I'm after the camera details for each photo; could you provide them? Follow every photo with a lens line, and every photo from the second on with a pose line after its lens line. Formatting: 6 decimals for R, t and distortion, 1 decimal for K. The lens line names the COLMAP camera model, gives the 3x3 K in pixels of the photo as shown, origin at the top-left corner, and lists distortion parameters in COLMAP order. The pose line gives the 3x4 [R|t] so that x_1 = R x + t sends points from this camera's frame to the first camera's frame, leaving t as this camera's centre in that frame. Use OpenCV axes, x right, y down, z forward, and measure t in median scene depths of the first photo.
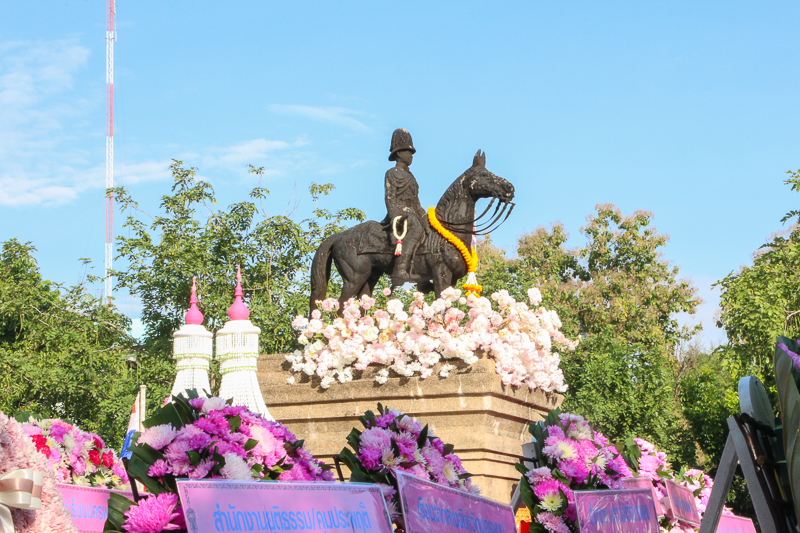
lens RADIAL K [[1757.8, 0, 401.1], [0, 1757.8, 270.1], [0, 0, 1]] dist [0.218040, 0.000000]
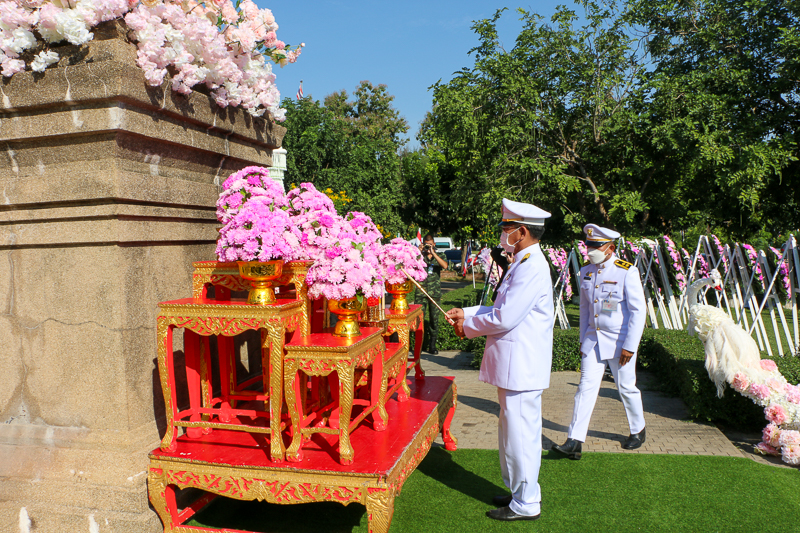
lens RADIAL K [[657.1, 0, 397.1], [0, 657.1, 251.9], [0, 0, 1]] dist [-0.107301, 0.069556]
pose [[0.987497, -0.025527, 0.155555, 0.096149], [-0.003520, 0.982984, 0.183660, 0.073283], [-0.157596, -0.181911, 0.970604, 0.716381]]
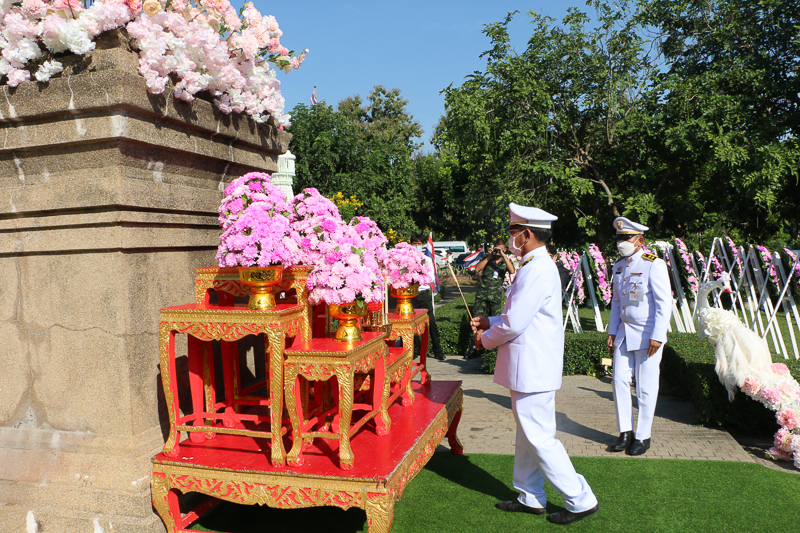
lens RADIAL K [[657.1, 0, 395.4], [0, 657.1, 252.4], [0, 0, 1]] dist [-0.107301, 0.069556]
pose [[0.991151, -0.031511, 0.128942, 0.100764], [0.008141, 0.984015, 0.177897, 0.073247], [-0.132487, -0.175274, 0.975565, 0.715704]]
